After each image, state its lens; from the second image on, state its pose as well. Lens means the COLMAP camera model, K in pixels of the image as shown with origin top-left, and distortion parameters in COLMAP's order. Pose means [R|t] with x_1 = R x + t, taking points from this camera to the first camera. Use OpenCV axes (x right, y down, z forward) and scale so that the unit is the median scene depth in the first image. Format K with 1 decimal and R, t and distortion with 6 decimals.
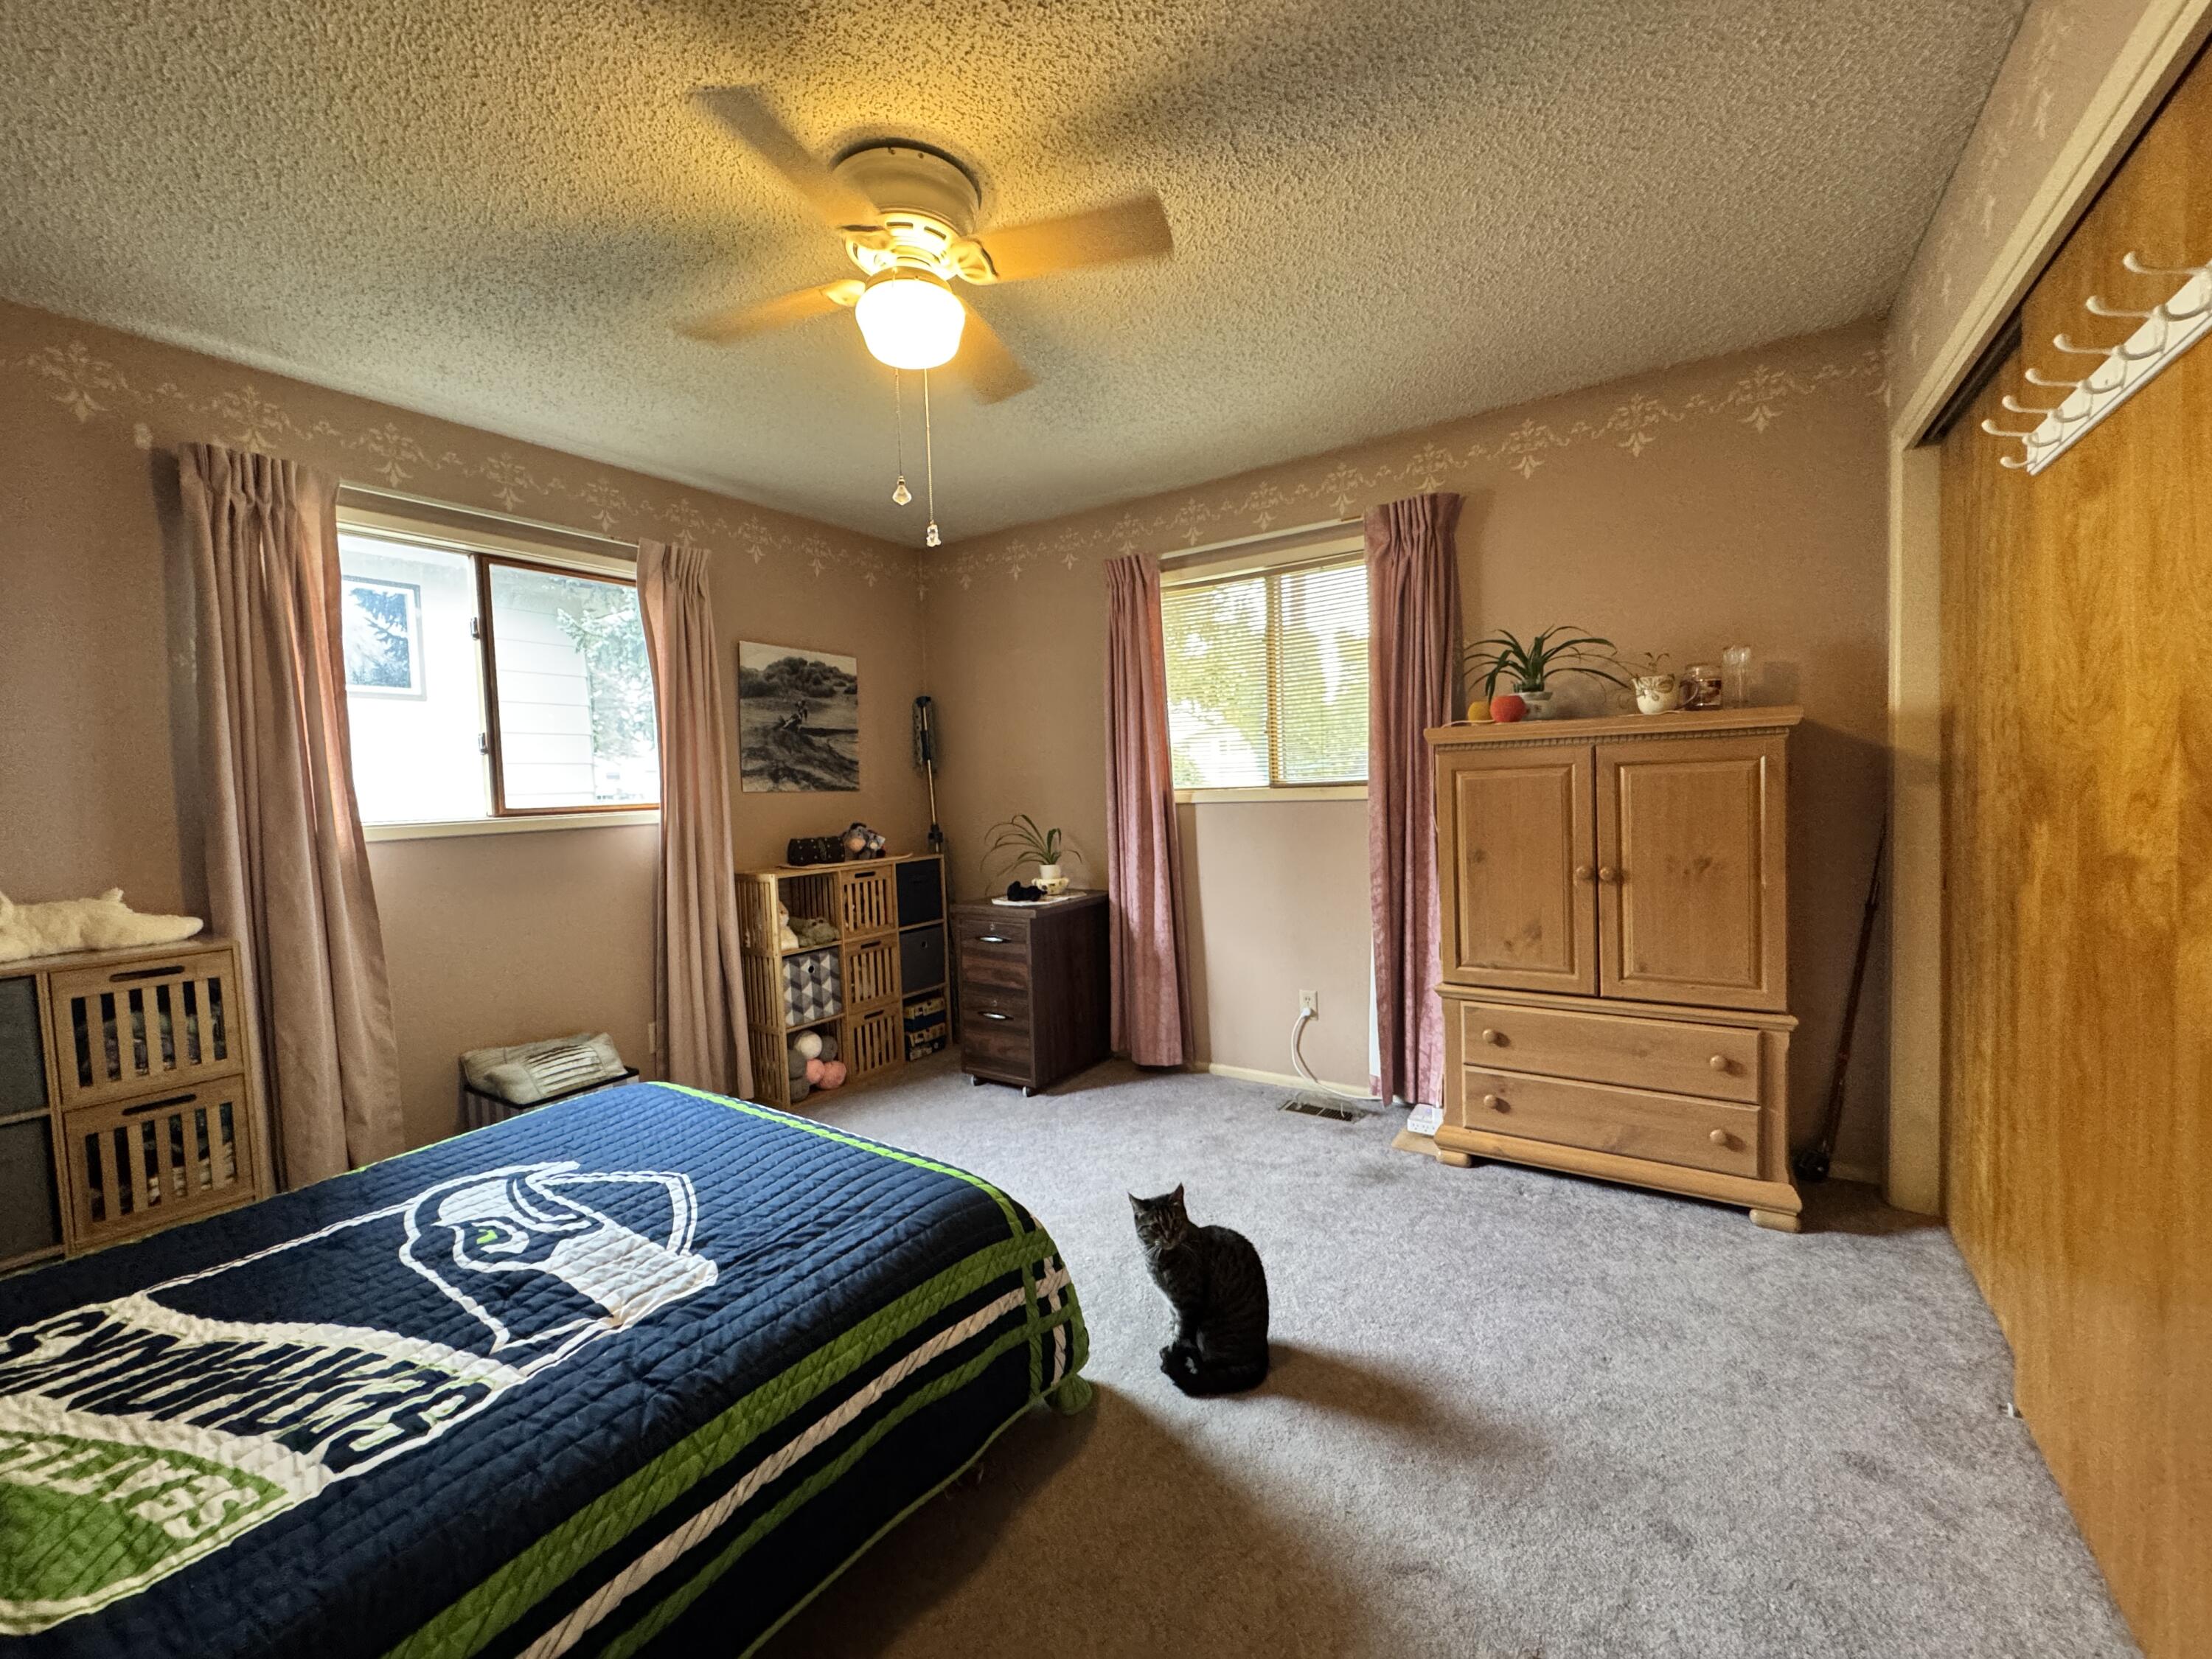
lens RADIAL K [[881.7, 0, 1100.9], [0, 881.7, 829.7], [0, 0, 1]] dist [-0.002669, 0.000428]
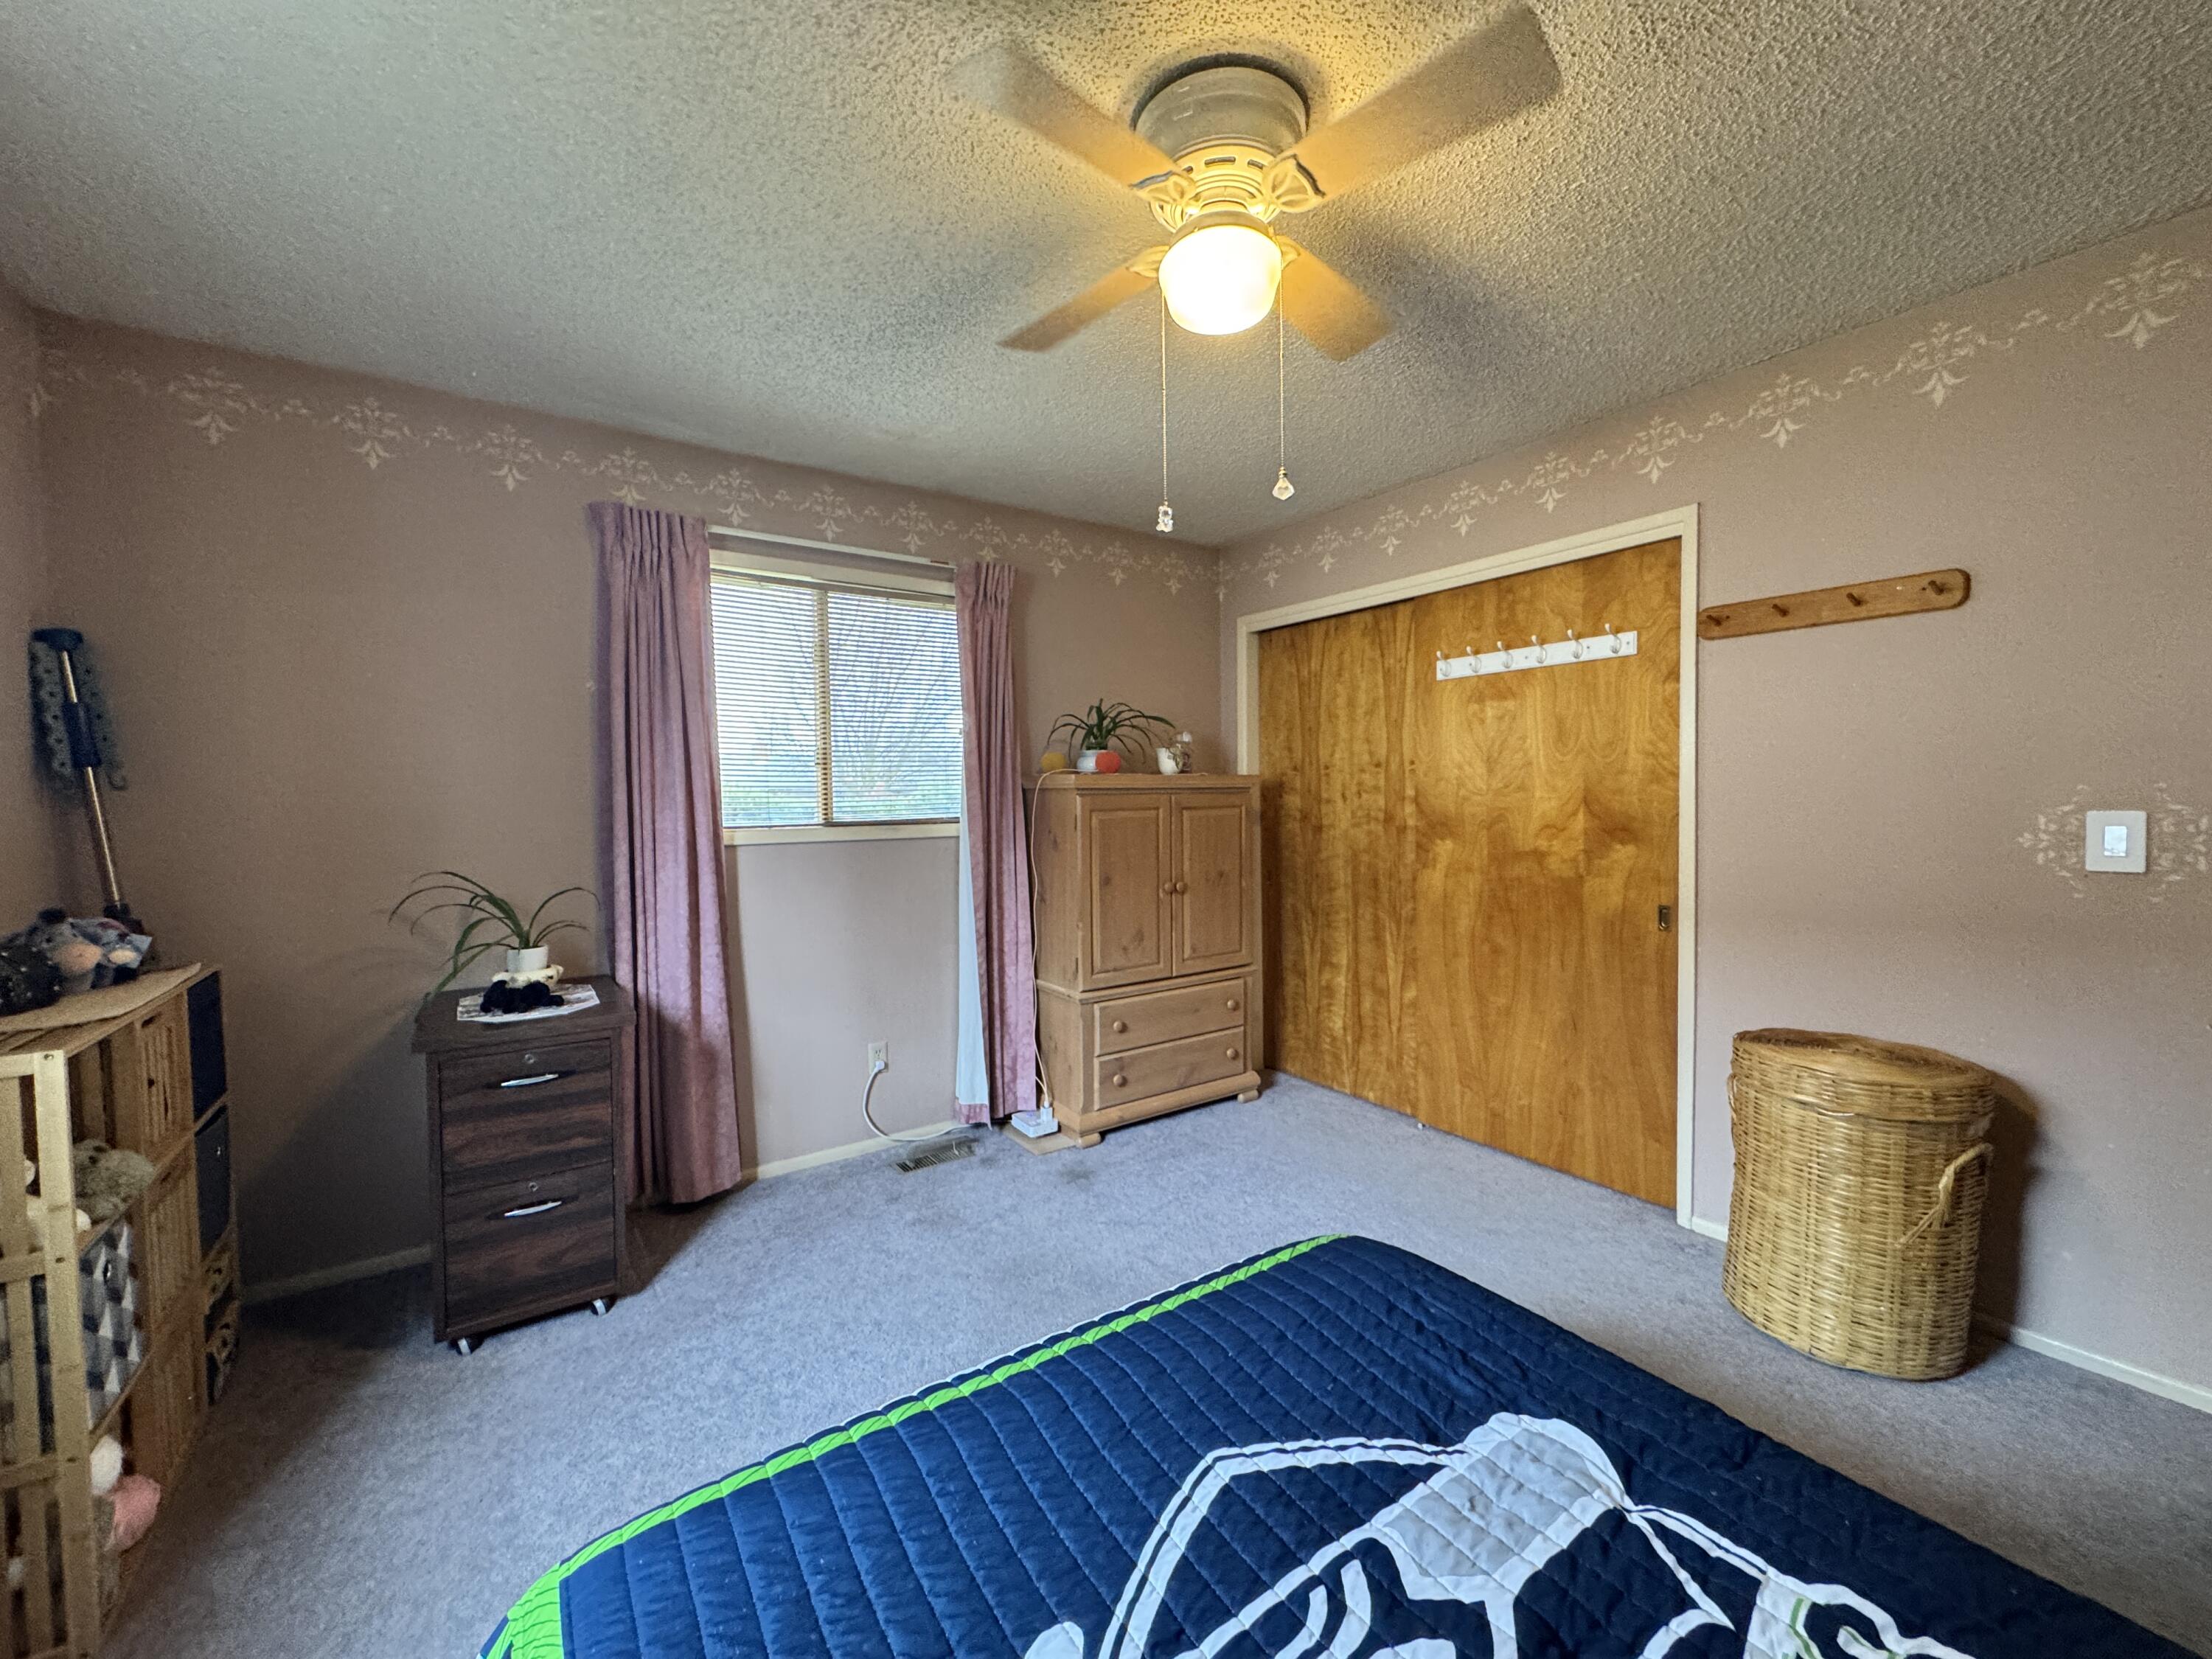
lens RADIAL K [[881.7, 0, 1107.6], [0, 881.7, 829.9], [0, 0, 1]] dist [-0.002669, 0.000428]
pose [[0.369836, -0.004061, 0.929088, -0.696599], [0.047138, 0.998785, -0.014398, -0.022890], [-0.927900, 0.049121, 0.369578, 0.536685]]
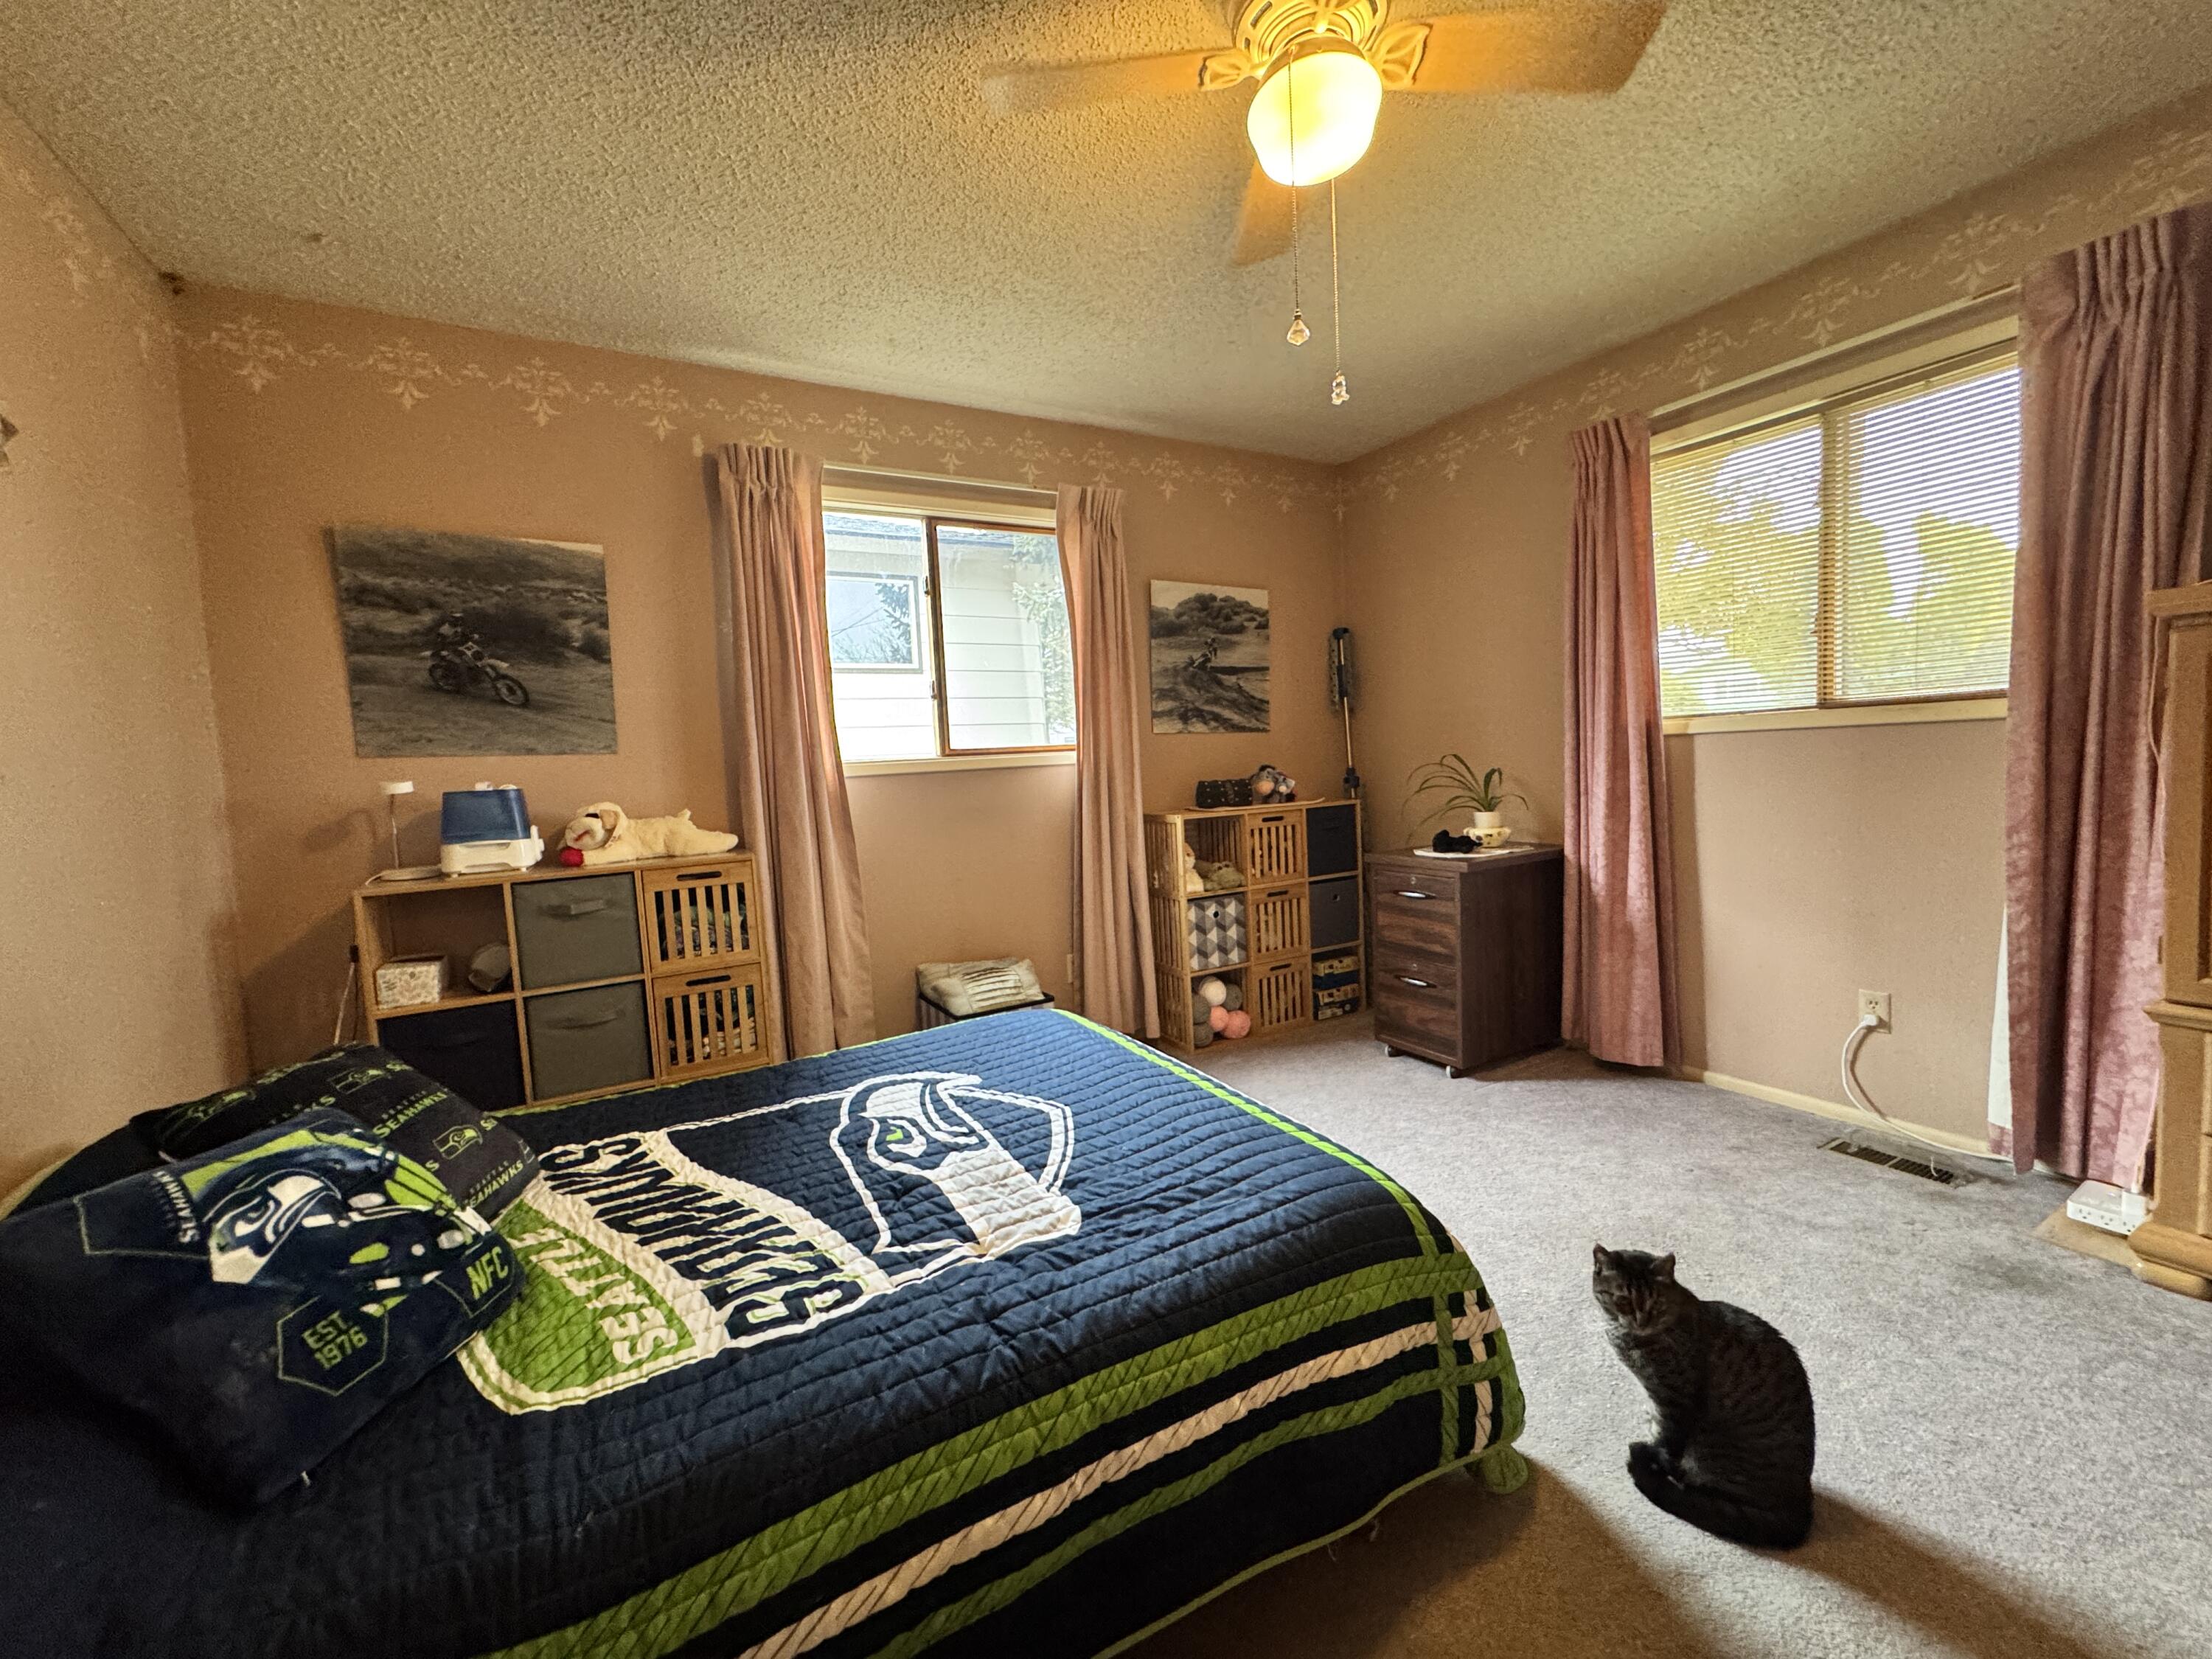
lens RADIAL K [[881.7, 0, 1100.8], [0, 881.7, 827.0], [0, 0, 1]] dist [-0.002669, 0.000428]
pose [[0.890610, 0.023885, -0.454141, -0.004150], [-0.004432, 0.999028, 0.043851, 0.026676], [0.454747, -0.037042, 0.889850, 0.107195]]
